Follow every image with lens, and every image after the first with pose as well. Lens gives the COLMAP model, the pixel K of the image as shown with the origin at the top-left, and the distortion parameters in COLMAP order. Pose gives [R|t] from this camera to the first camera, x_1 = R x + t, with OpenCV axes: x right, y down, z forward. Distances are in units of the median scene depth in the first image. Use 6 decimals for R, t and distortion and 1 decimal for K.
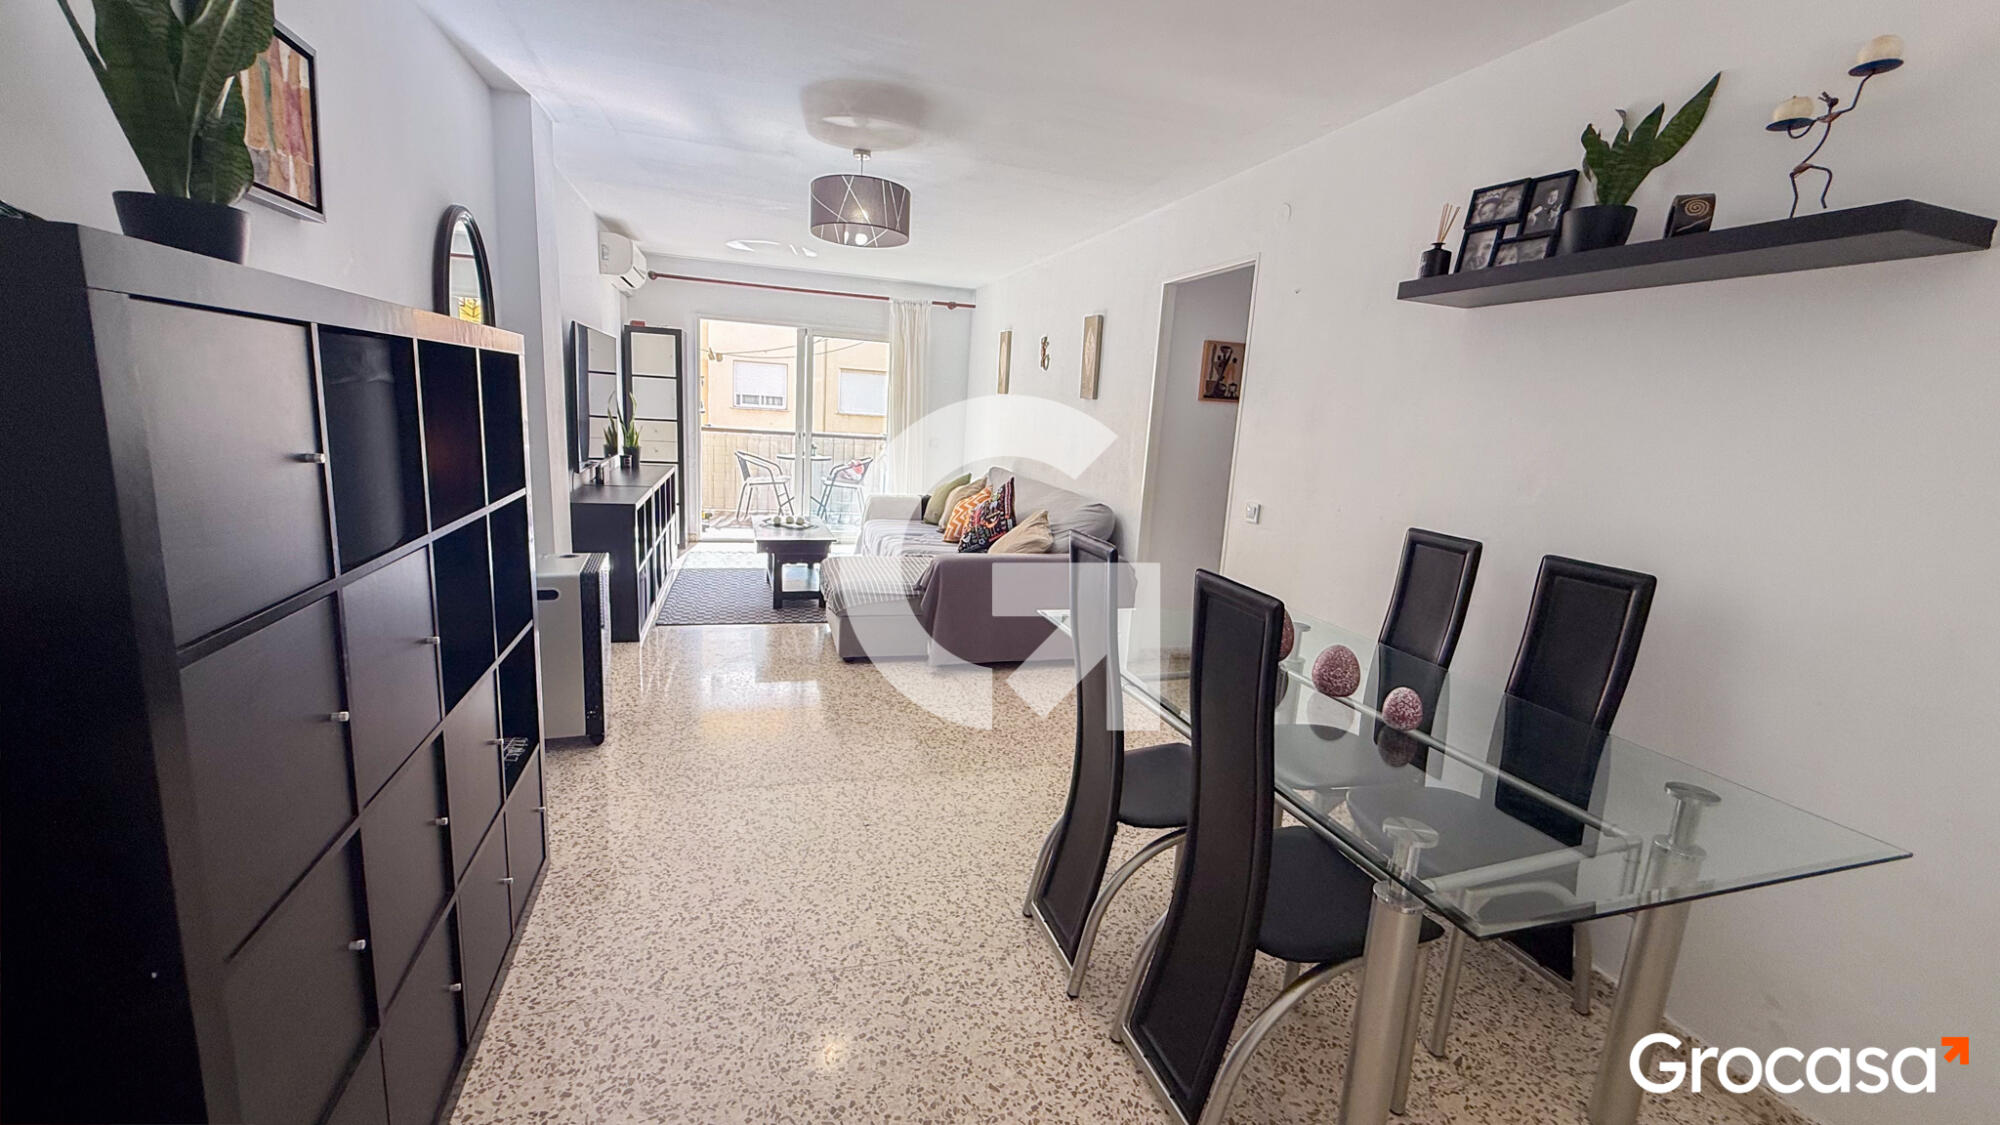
lens RADIAL K [[797.4, 0, 999.0], [0, 797.4, 559.8], [0, 0, 1]] dist [-0.001810, 0.000402]
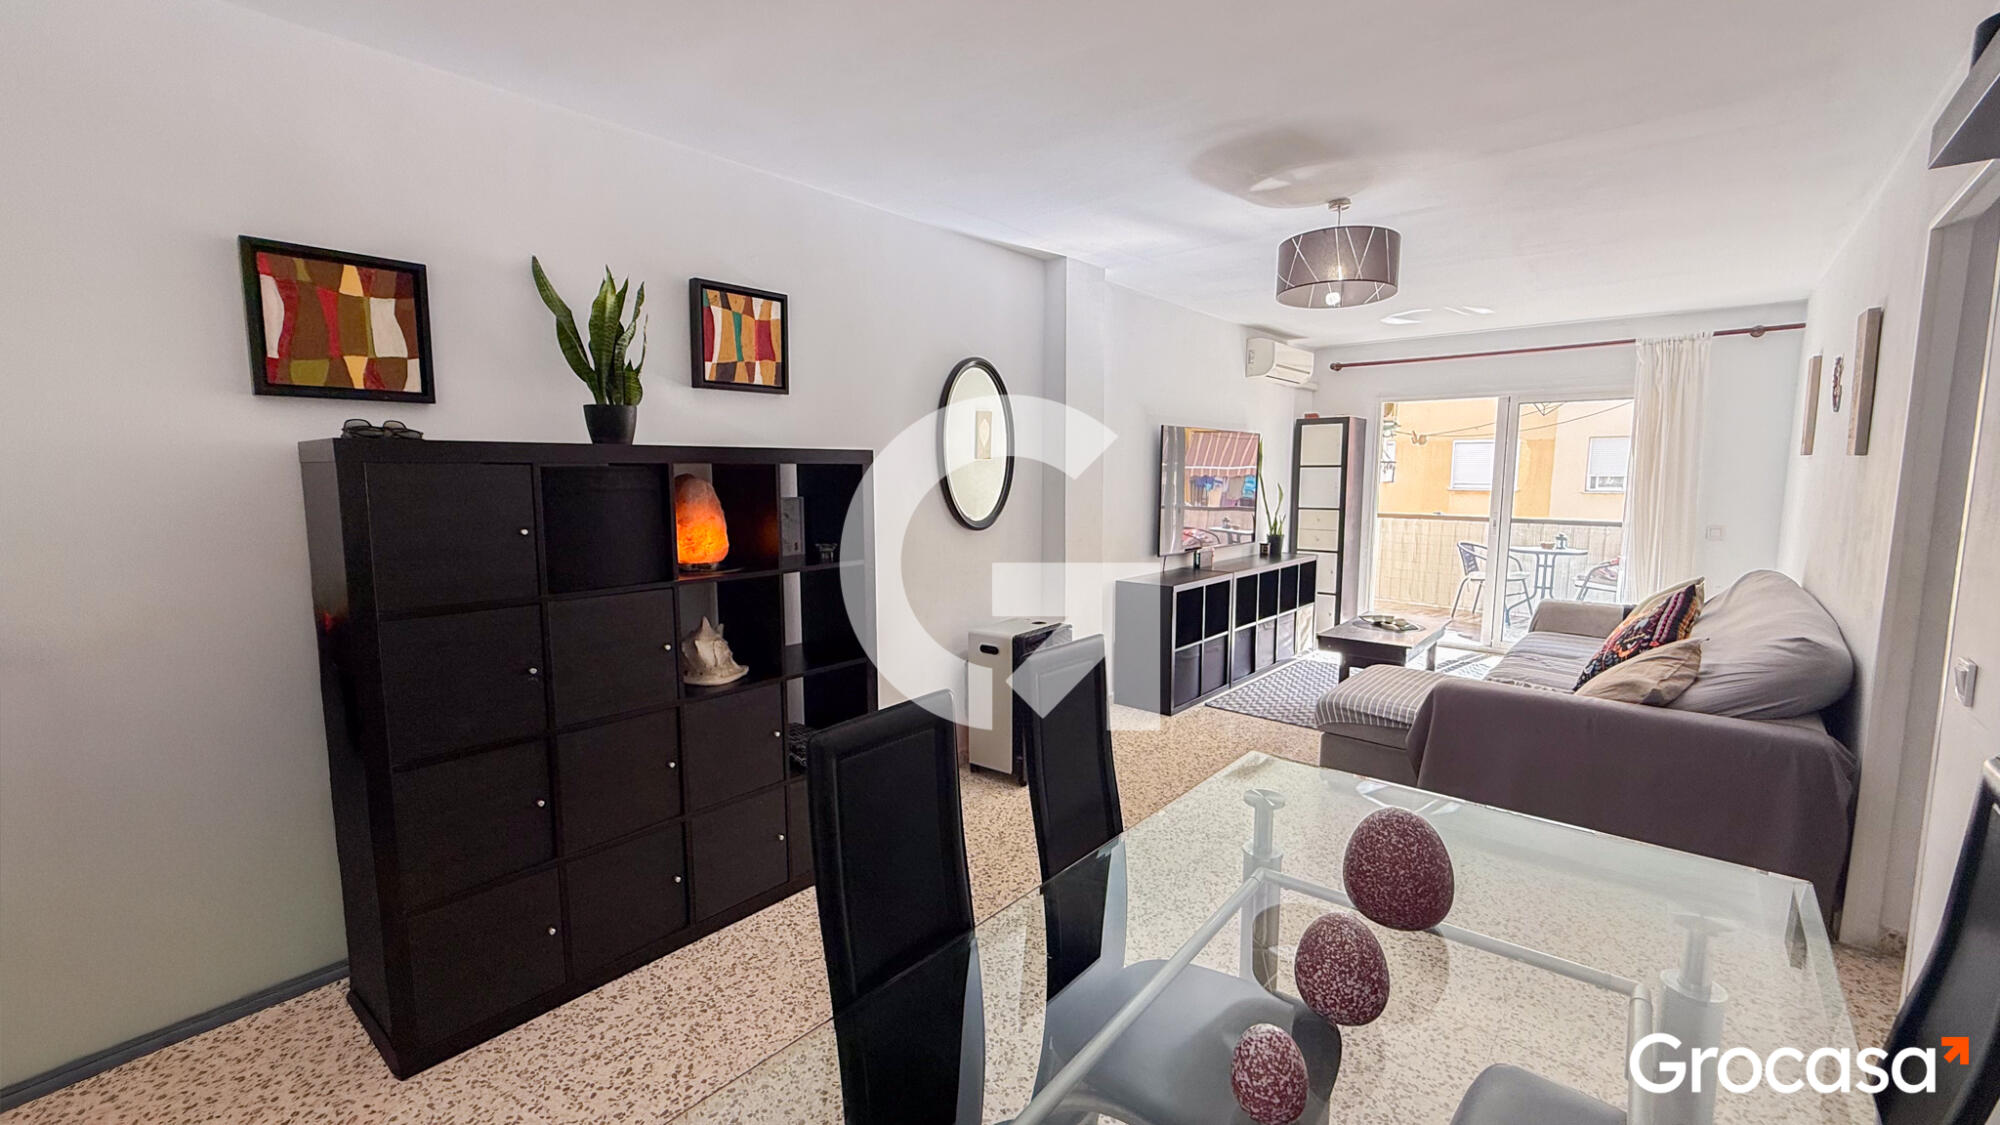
lens RADIAL K [[797.4, 0, 996.7], [0, 797.4, 561.9], [0, 0, 1]] dist [-0.001810, 0.000402]
pose [[0.520367, 0.034454, -0.853248, 0.276715], [-0.127865, 0.991065, -0.037961, -0.026243], [0.844316, 0.128854, 0.520123, 0.193232]]
